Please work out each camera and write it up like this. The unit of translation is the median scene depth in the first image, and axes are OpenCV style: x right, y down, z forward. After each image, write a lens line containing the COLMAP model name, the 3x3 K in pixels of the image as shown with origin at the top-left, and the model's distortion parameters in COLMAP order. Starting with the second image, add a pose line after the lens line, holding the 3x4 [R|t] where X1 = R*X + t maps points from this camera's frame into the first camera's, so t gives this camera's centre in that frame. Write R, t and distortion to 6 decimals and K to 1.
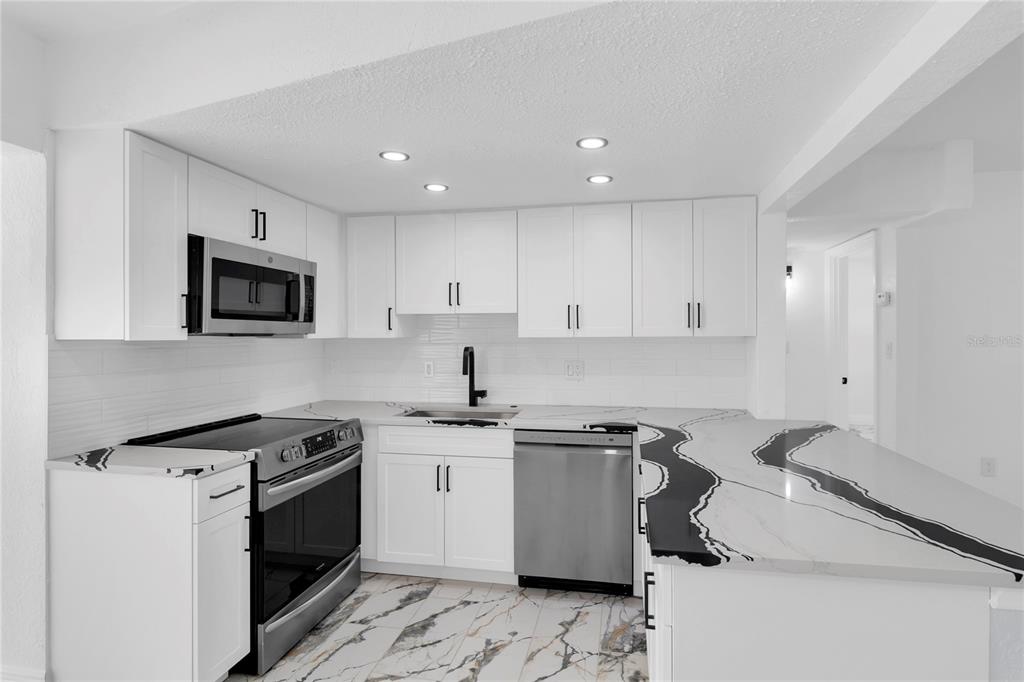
lens RADIAL K [[496.8, 0, 511.7], [0, 496.8, 335.7], [0, 0, 1]] dist [-0.001149, -0.000813]
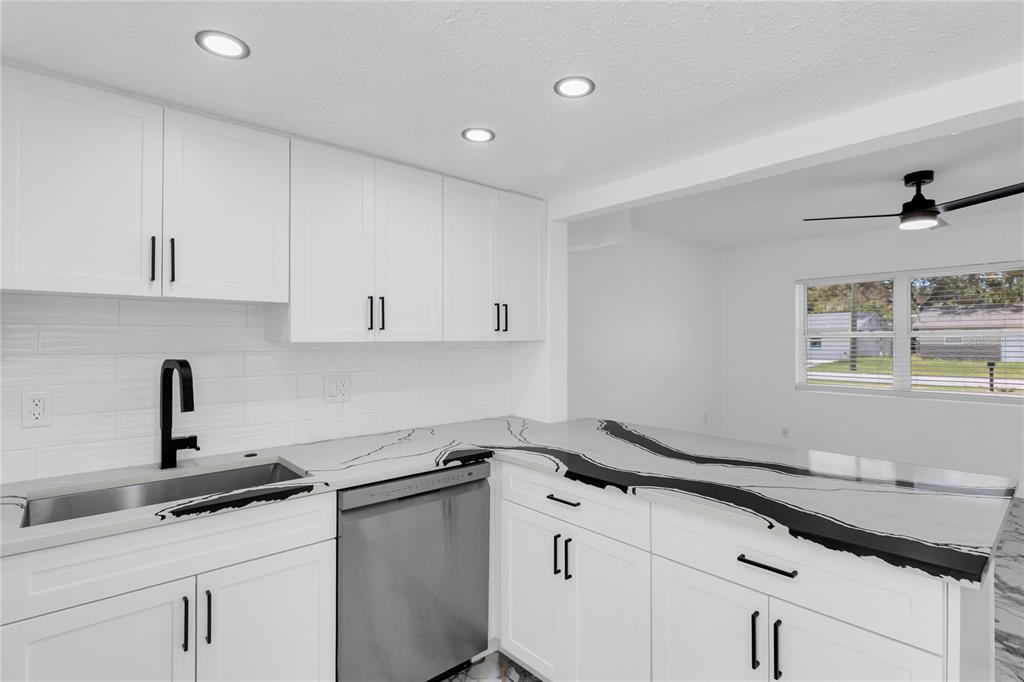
lens RADIAL K [[498.5, 0, 512.0], [0, 498.5, 341.0], [0, 0, 1]] dist [-0.017499, -0.000450]
pose [[0.598267, 0.004398, 0.801285, -0.348466], [0.002015, 0.999974, -0.006993, 0.007621], [-0.801294, 0.005799, 0.598242, 0.442162]]
